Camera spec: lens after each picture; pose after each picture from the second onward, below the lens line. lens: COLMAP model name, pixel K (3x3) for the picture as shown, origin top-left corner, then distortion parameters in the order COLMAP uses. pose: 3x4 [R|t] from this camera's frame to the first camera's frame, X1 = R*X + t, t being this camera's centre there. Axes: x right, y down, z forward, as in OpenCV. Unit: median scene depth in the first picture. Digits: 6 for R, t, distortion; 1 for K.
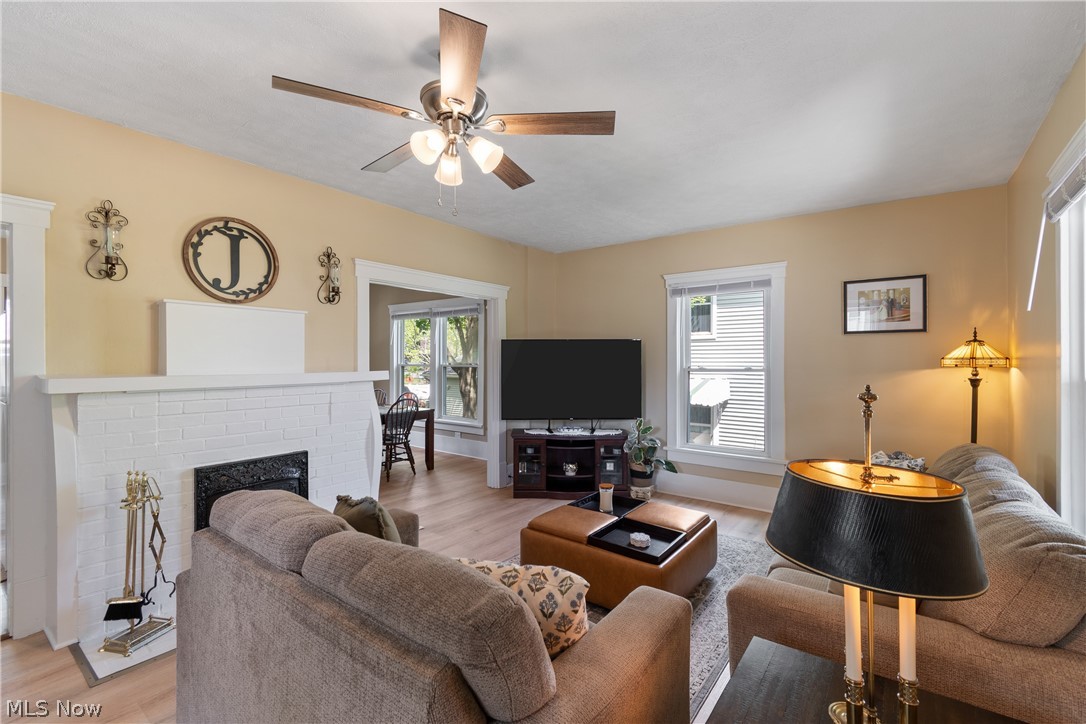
lens RADIAL K [[478.3, 0, 544.0], [0, 478.3, 358.1], [0, 0, 1]] dist [0.000192, 0.000045]
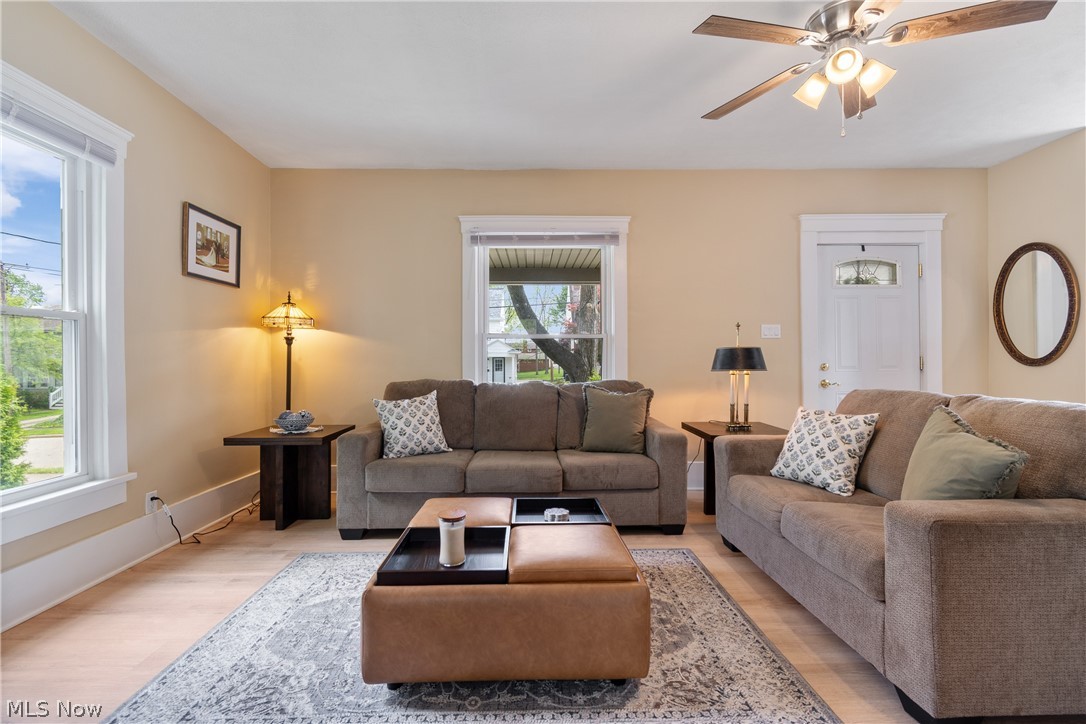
lens RADIAL K [[478.3, 0, 544.0], [0, 478.3, 358.1], [0, 0, 1]] dist [0.000192, 0.000045]
pose [[-0.635849, 0.001650, 0.771812, -0.294722], [0.000169, 0.999998, -0.001999, 0.081679], [-0.771813, -0.001141, -0.635848, 1.084611]]
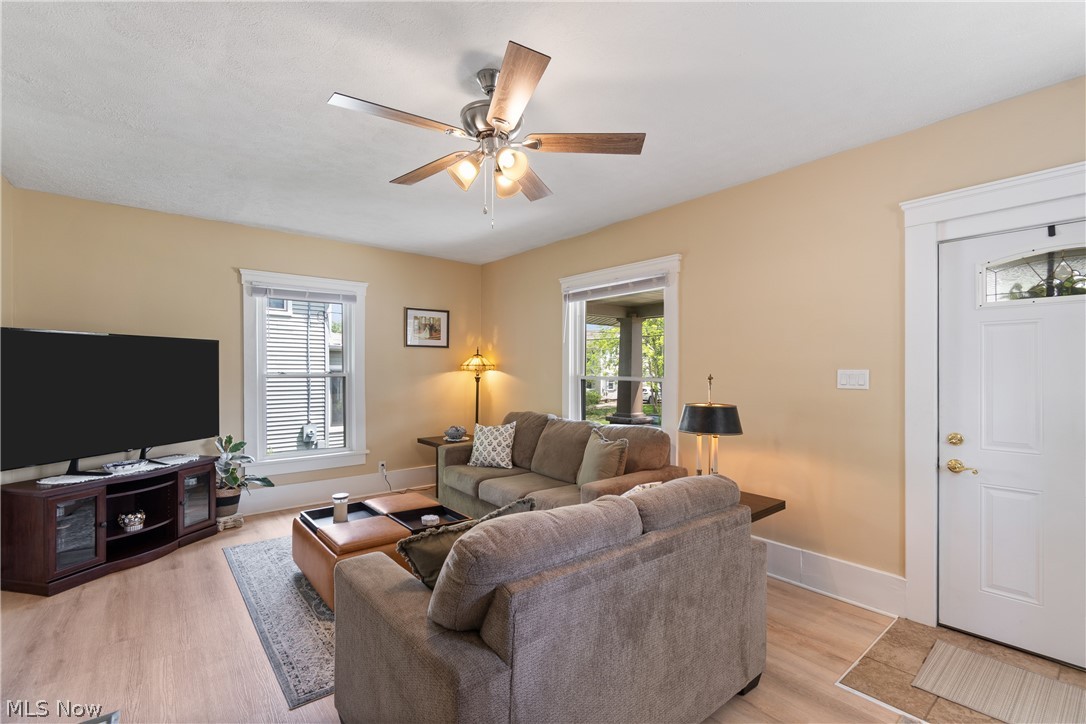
lens RADIAL K [[488.0, 0, 547.5], [0, 488.0, 371.1], [0, 0, 1]] dist [-0.002144, -0.000114]
pose [[0.220947, -0.008020, 0.975253, -0.637777], [-0.005551, 0.999940, 0.009481, 0.003069], [-0.975270, -0.007508, 0.220889, 0.325215]]
